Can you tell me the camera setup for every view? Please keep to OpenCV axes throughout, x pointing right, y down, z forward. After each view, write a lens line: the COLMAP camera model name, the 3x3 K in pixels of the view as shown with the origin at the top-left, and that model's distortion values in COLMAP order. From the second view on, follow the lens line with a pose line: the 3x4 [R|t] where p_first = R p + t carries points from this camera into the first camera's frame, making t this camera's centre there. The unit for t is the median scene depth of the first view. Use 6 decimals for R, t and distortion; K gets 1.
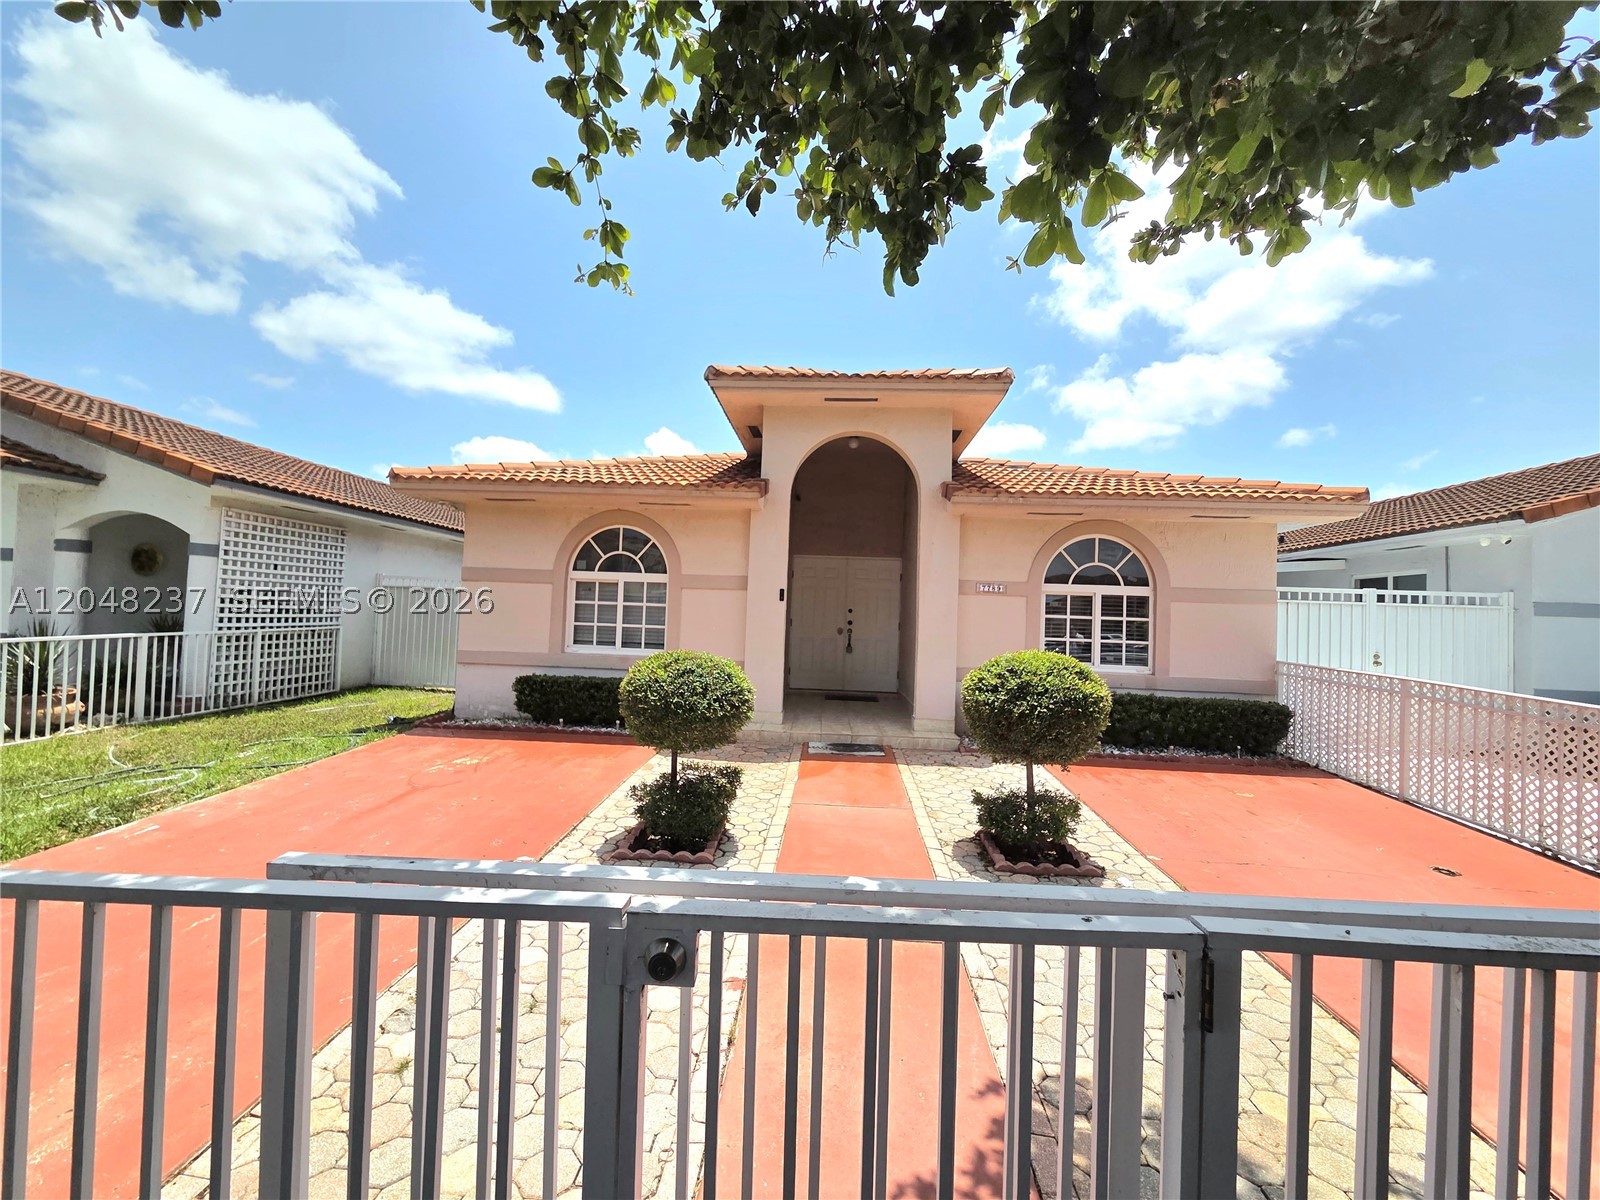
lens RADIAL K [[628.9, 0, 803.3], [0, 628.9, 596.8], [0, 0, 1]] dist [-0.003228, -0.000257]
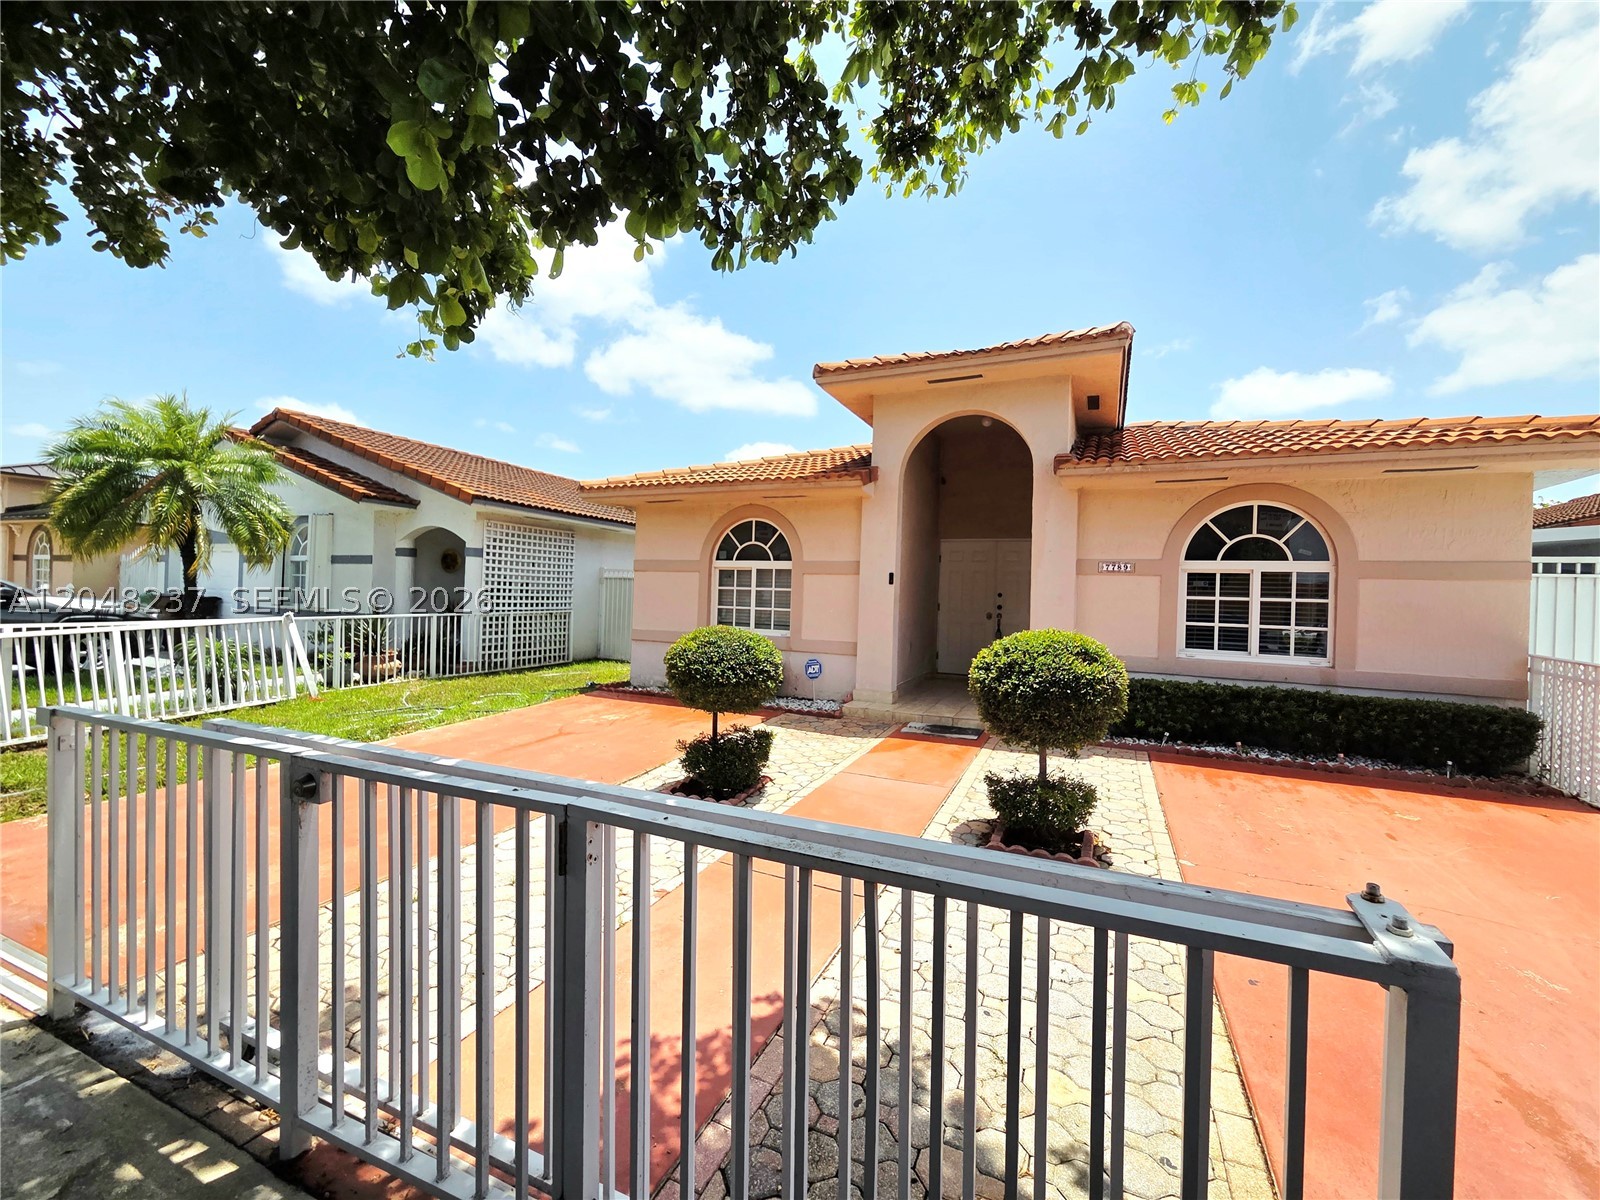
lens RADIAL K [[628.9, 0, 809.7], [0, 628.9, 597.0], [0, 0, 1]] dist [-0.003228, -0.000257]
pose [[0.936062, -0.006435, -0.351777, 0.203296], [0.012936, 0.999786, 0.016134, 0.009088], [0.351598, -0.019653, 0.935945, -0.008024]]
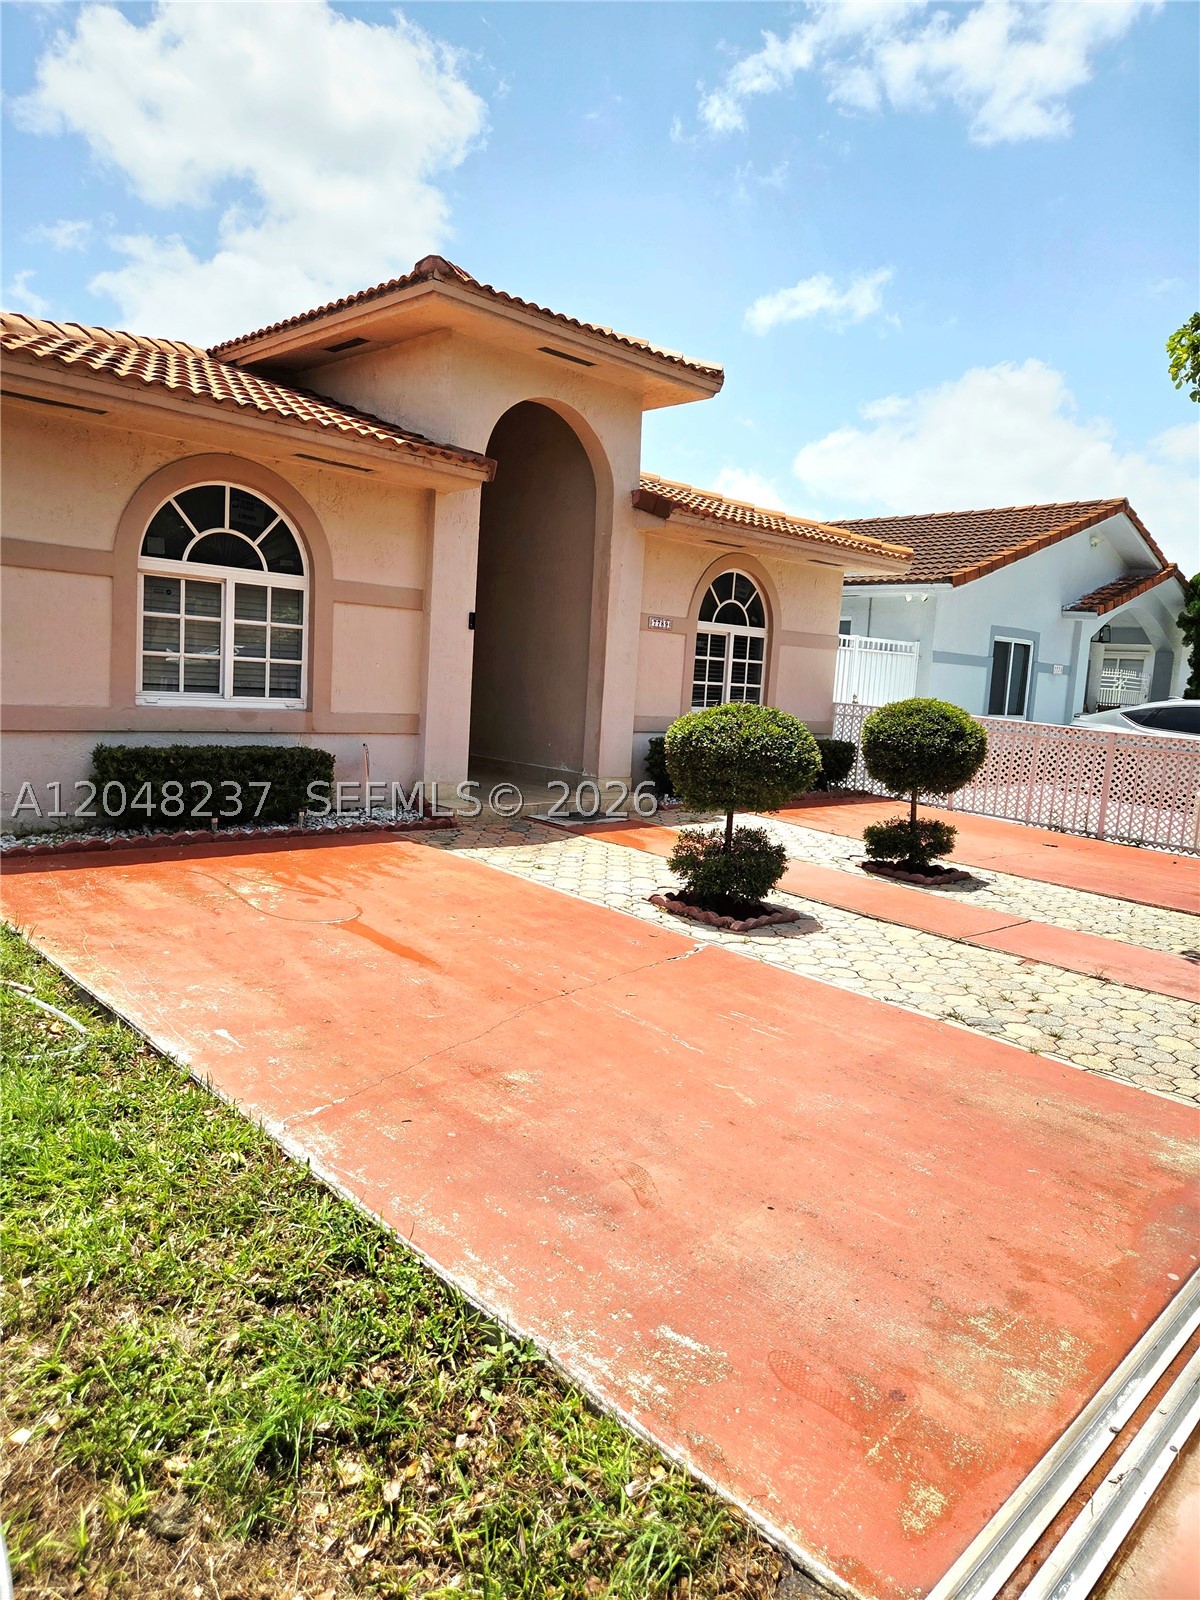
lens RADIAL K [[1071.9, 0, 599.4], [0, 1071.9, 808.1], [0, 0, 1]] dist [0.050028, -0.036032]
pose [[0.668053, -0.087733, 0.738924, -0.862540], [-0.068293, 0.981605, 0.178290, -0.021900], [-0.740973, -0.169571, 0.649772, 0.059146]]
